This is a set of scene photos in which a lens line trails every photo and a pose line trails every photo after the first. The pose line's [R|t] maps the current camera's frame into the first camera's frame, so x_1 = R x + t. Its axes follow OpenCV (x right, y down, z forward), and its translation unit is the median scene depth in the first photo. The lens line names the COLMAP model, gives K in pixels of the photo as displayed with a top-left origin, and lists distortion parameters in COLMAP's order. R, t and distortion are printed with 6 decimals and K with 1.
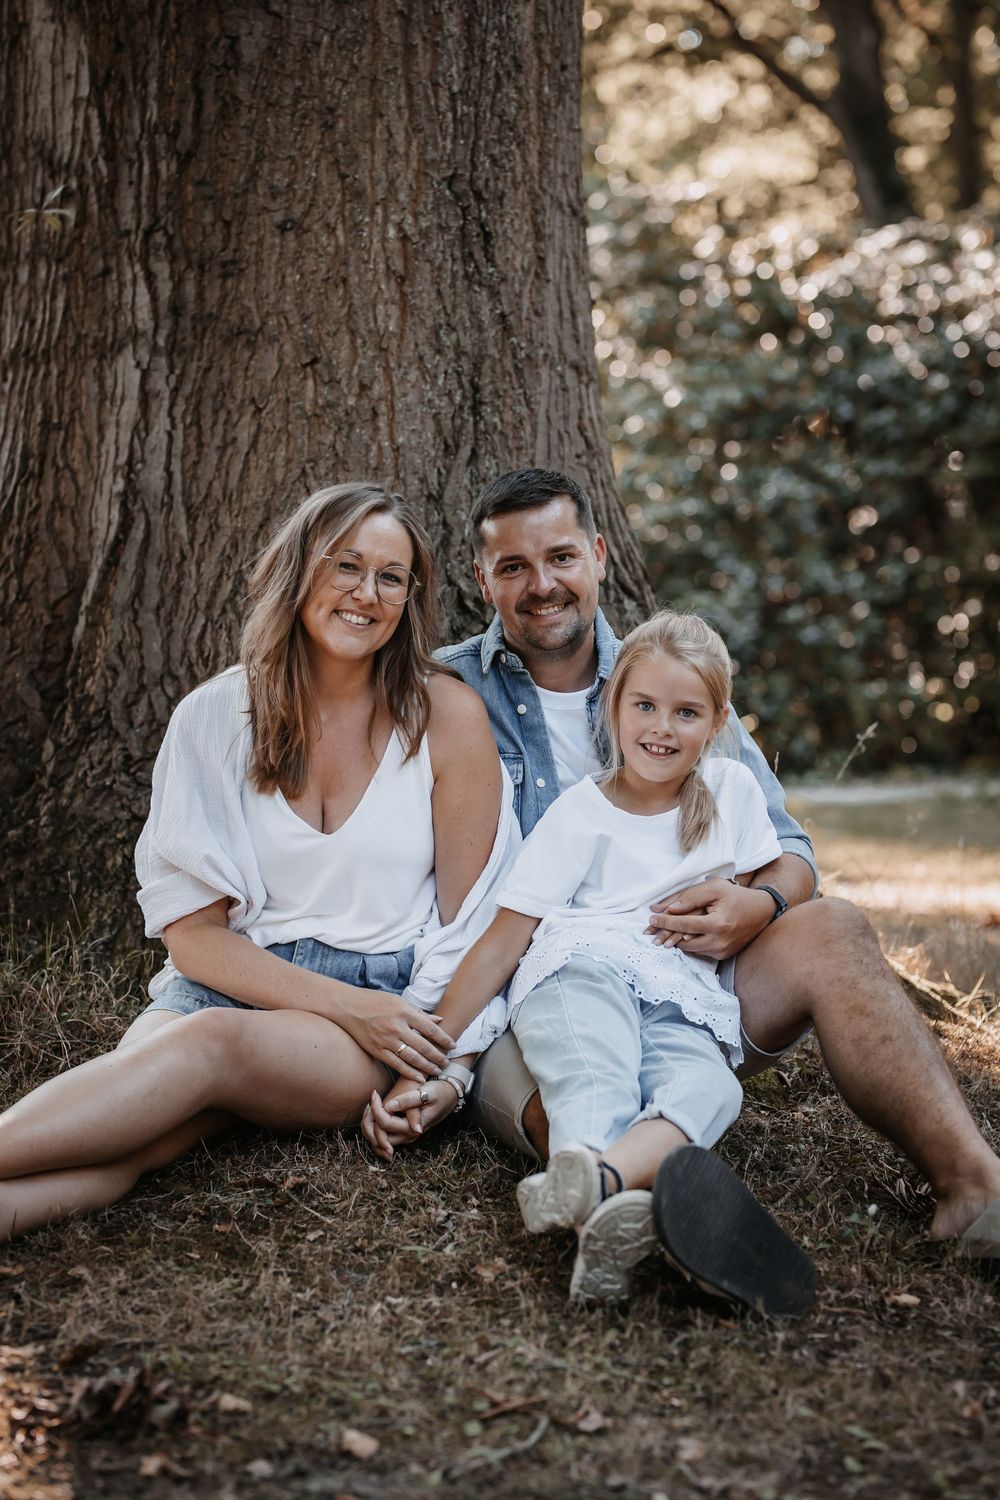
lens RADIAL K [[3536.7, 0, 501.1], [0, 3536.7, 750.5], [0, 0, 1]] dist [-0.145662, 0.000000]
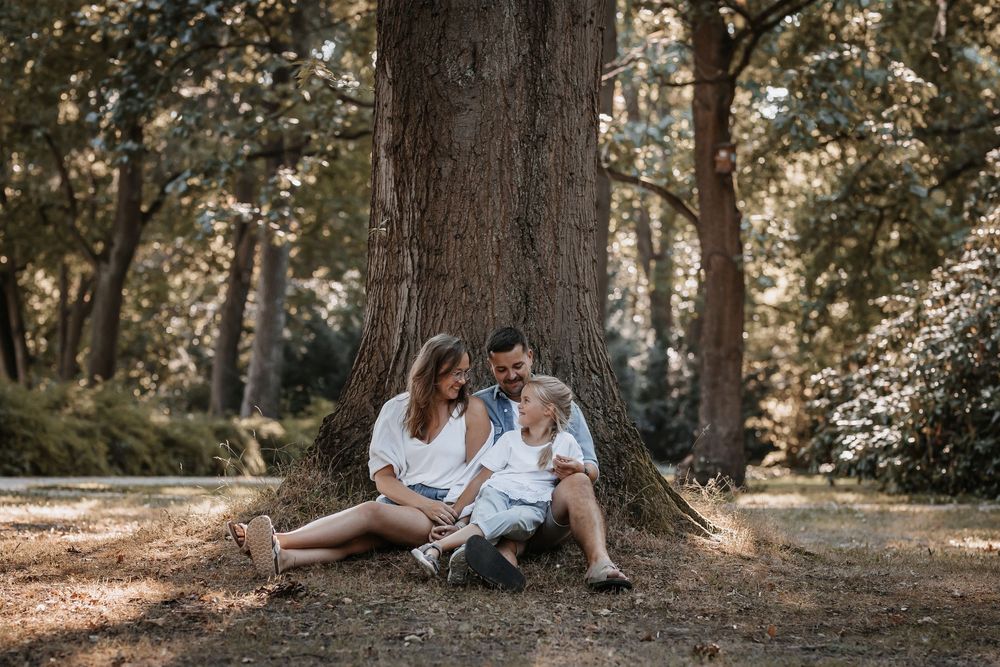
lens RADIAL K [[2357.8, 0, 499.6], [0, 2357.8, 333.3], [0, 0, 1]] dist [-0.145662, 0.000000]
pose [[0.977934, 0.004723, -0.208861, 0.351509], [-0.018983, 0.997618, -0.066321, 0.047066], [0.208051, 0.068822, 0.975694, -0.772645]]
